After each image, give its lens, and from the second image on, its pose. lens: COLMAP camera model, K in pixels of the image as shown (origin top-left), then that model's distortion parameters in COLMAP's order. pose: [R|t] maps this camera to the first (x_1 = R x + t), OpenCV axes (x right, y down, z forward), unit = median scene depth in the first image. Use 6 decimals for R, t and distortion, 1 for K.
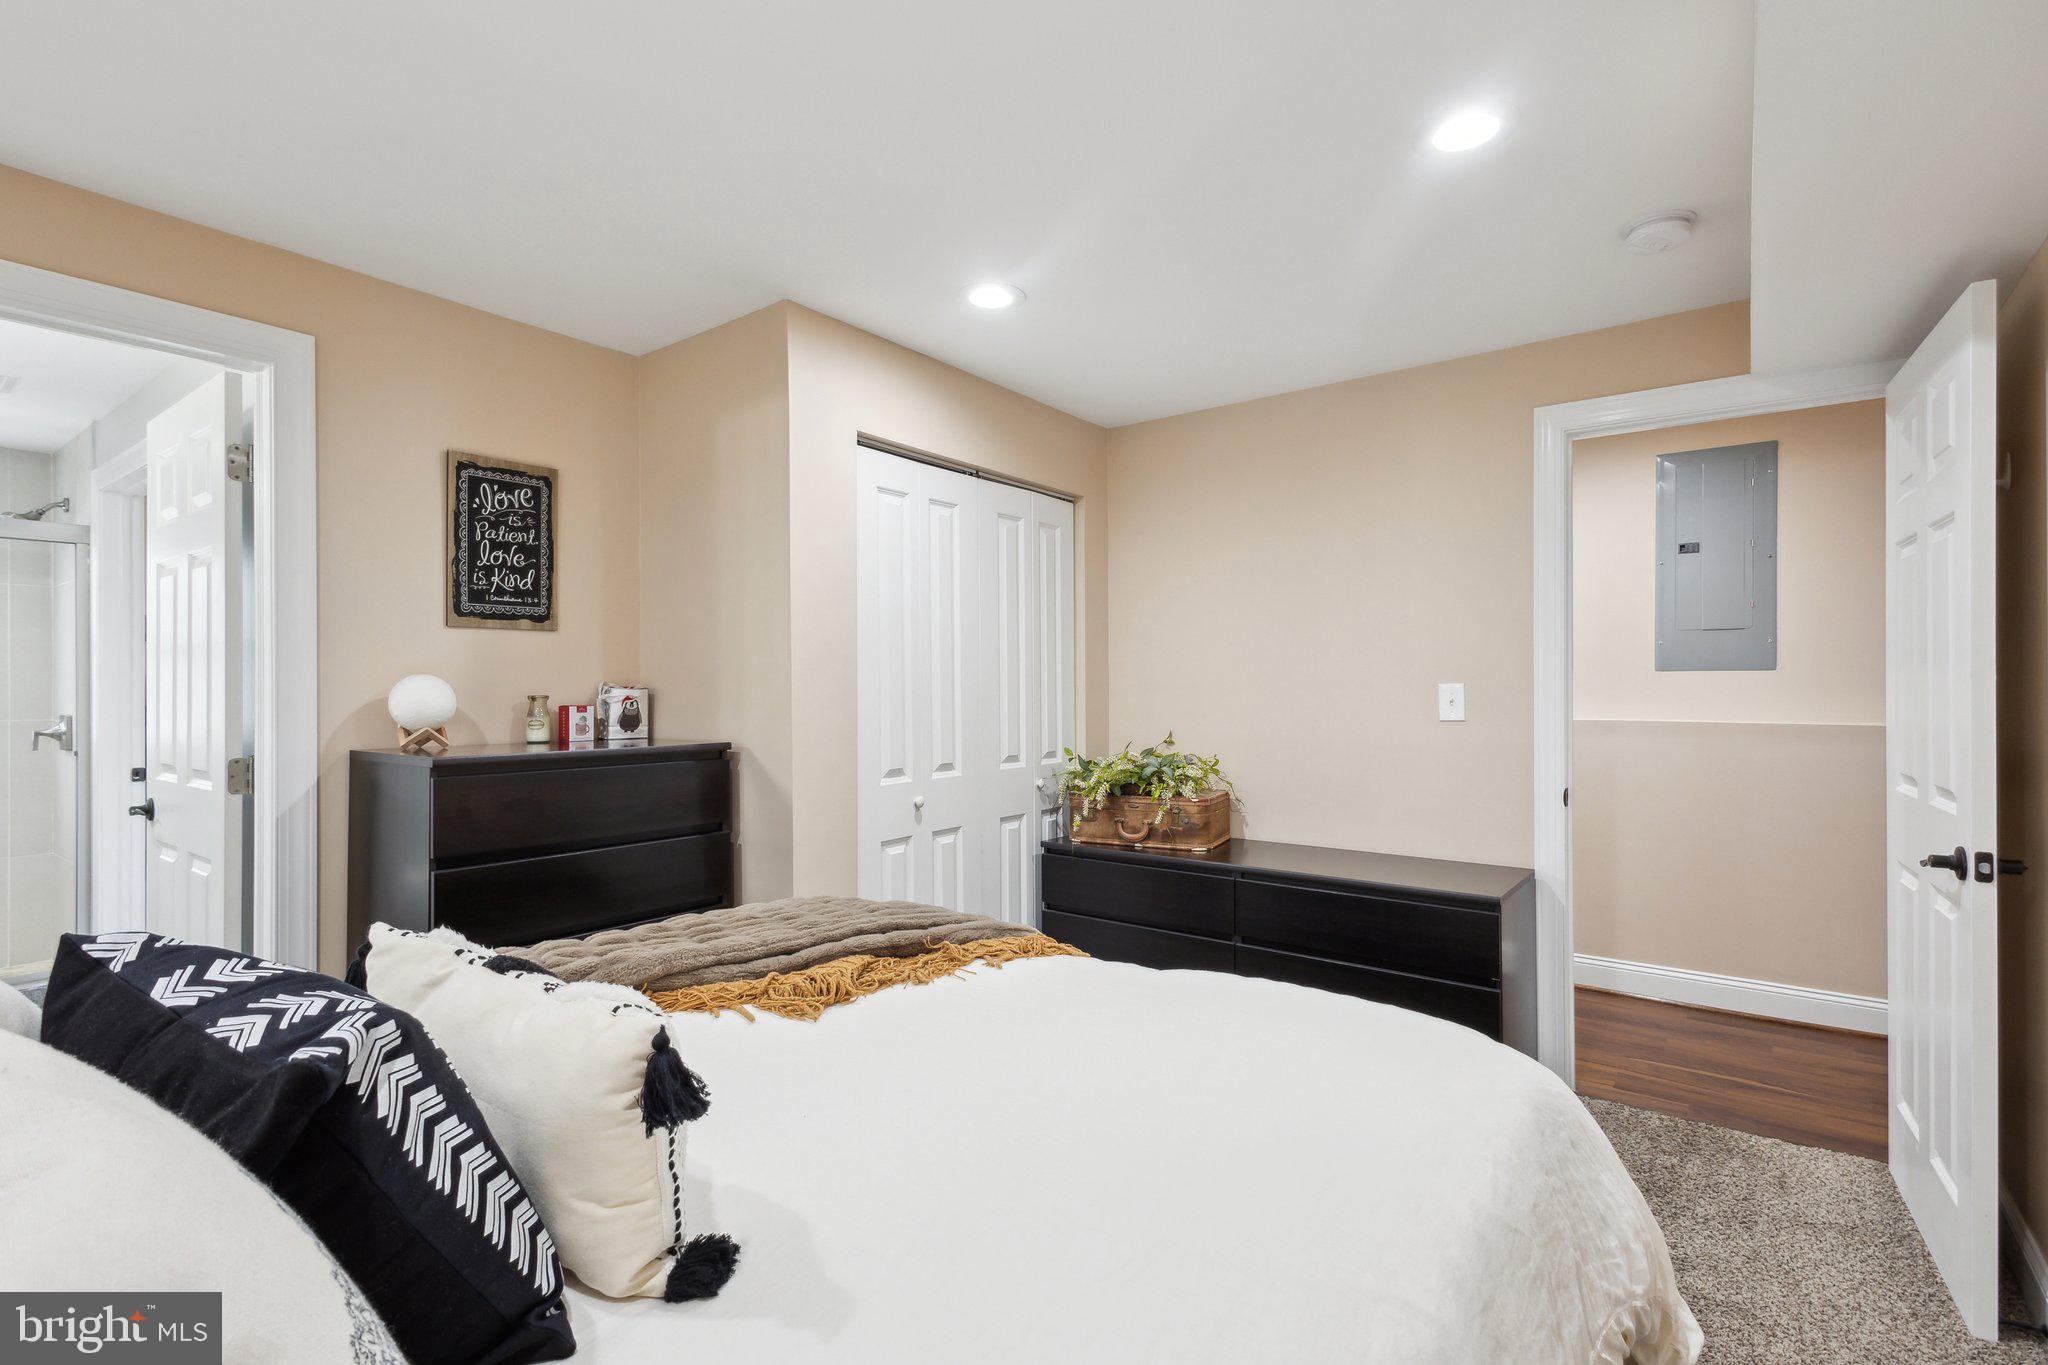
lens RADIAL K [[944.0, 0, 1020.7], [0, 944.0, 678.0], [0, 0, 1]] dist [0.005672, -0.000441]
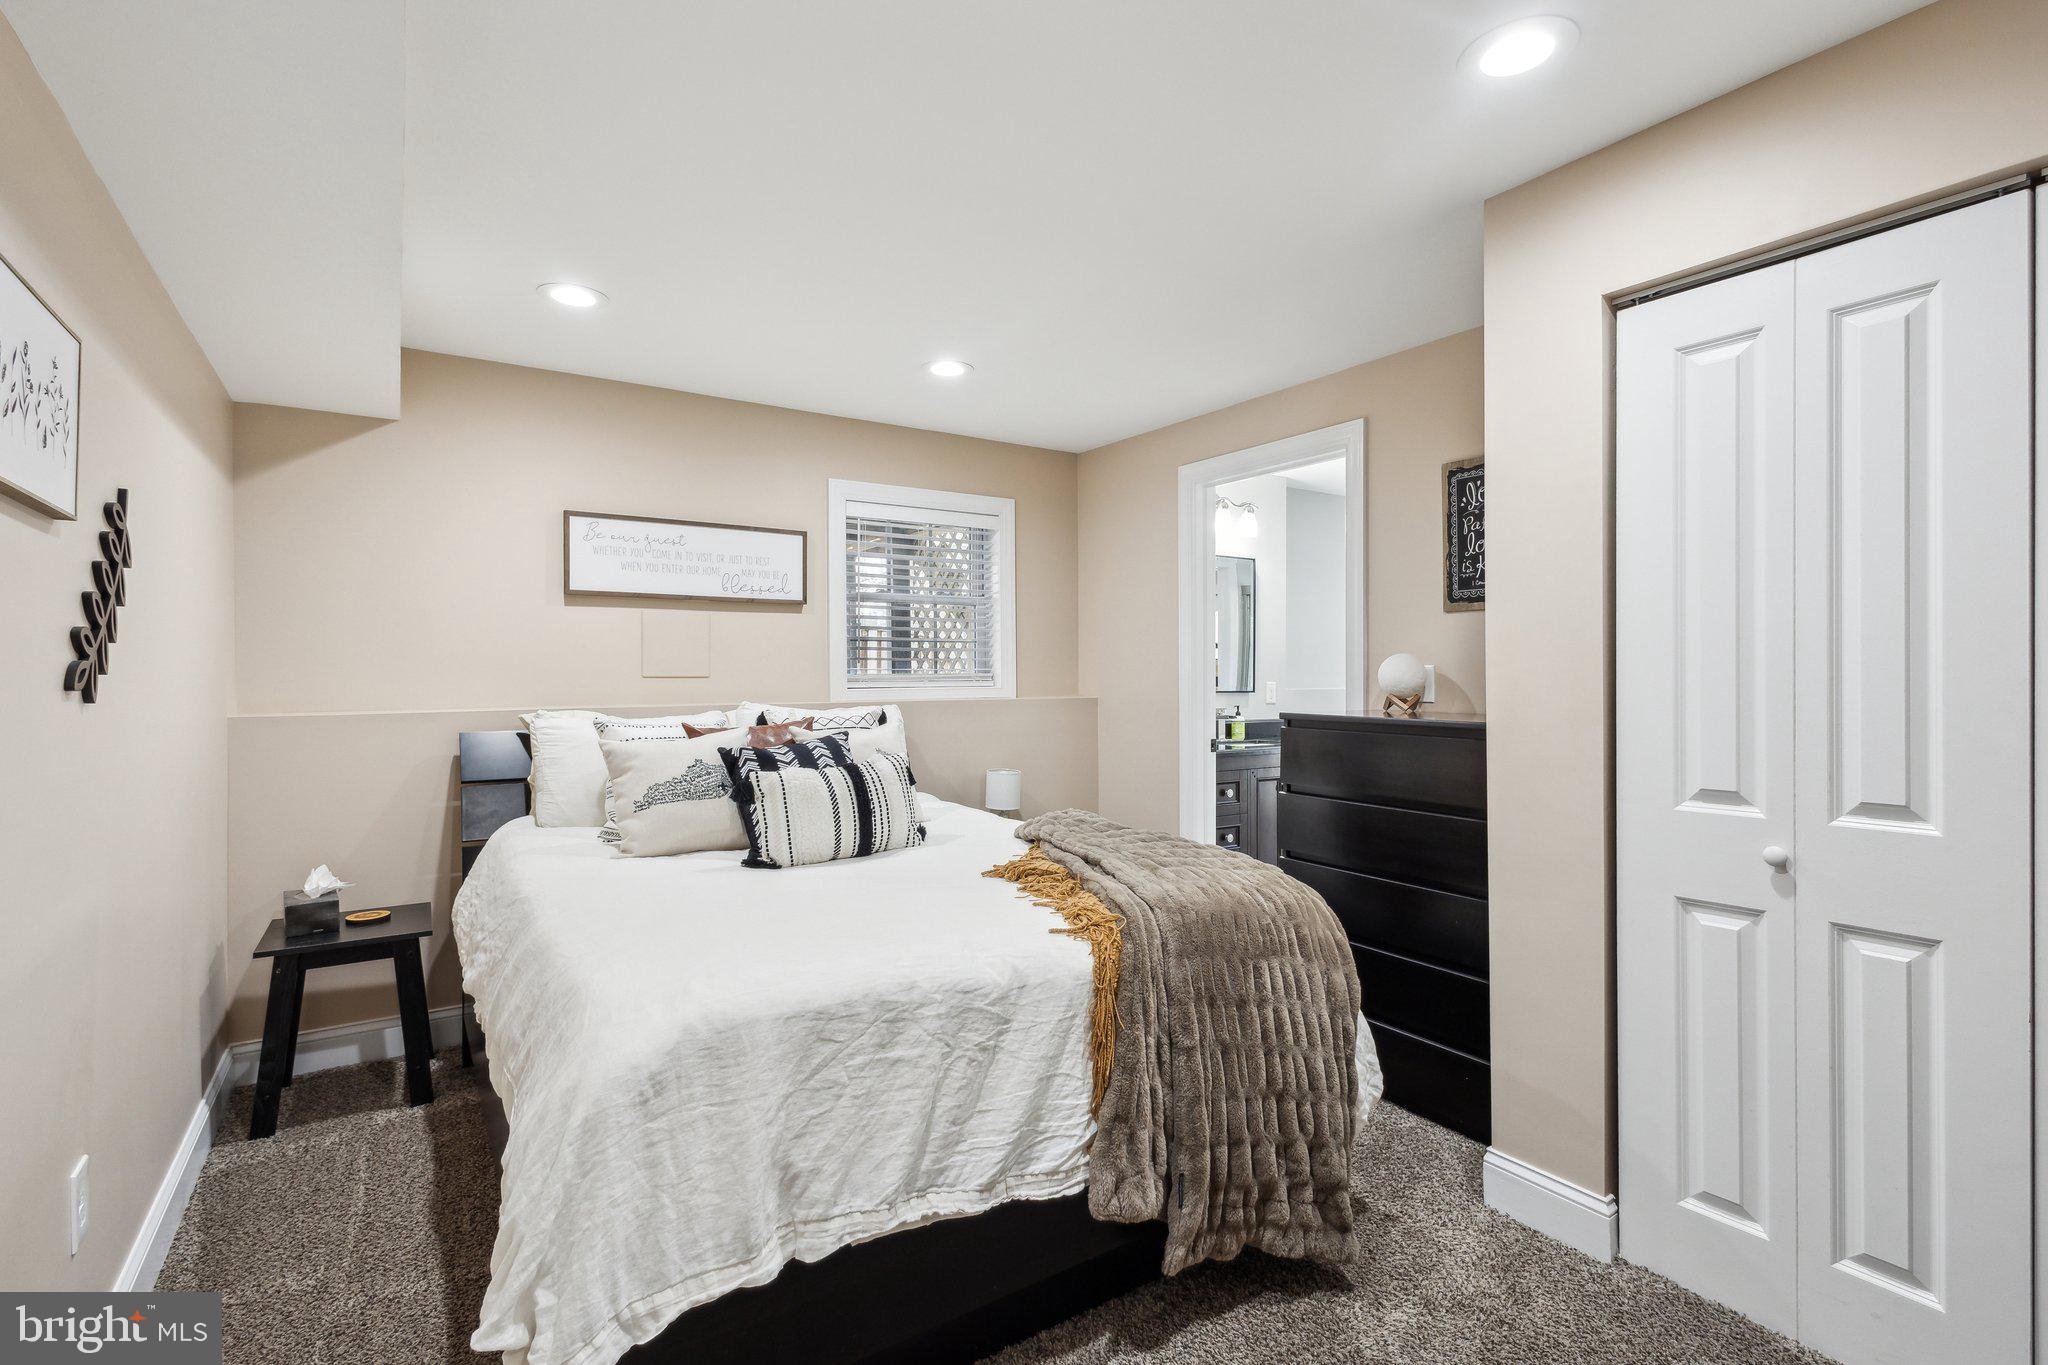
lens RADIAL K [[944.0, 0, 1020.7], [0, 944.0, 678.0], [0, 0, 1]] dist [0.005672, -0.000441]
pose [[-0.340403, 0.006043, -0.940260, 0.683663], [0.008794, 0.999956, 0.003243, 0.019482], [0.940238, -0.007165, -0.340441, 0.886312]]
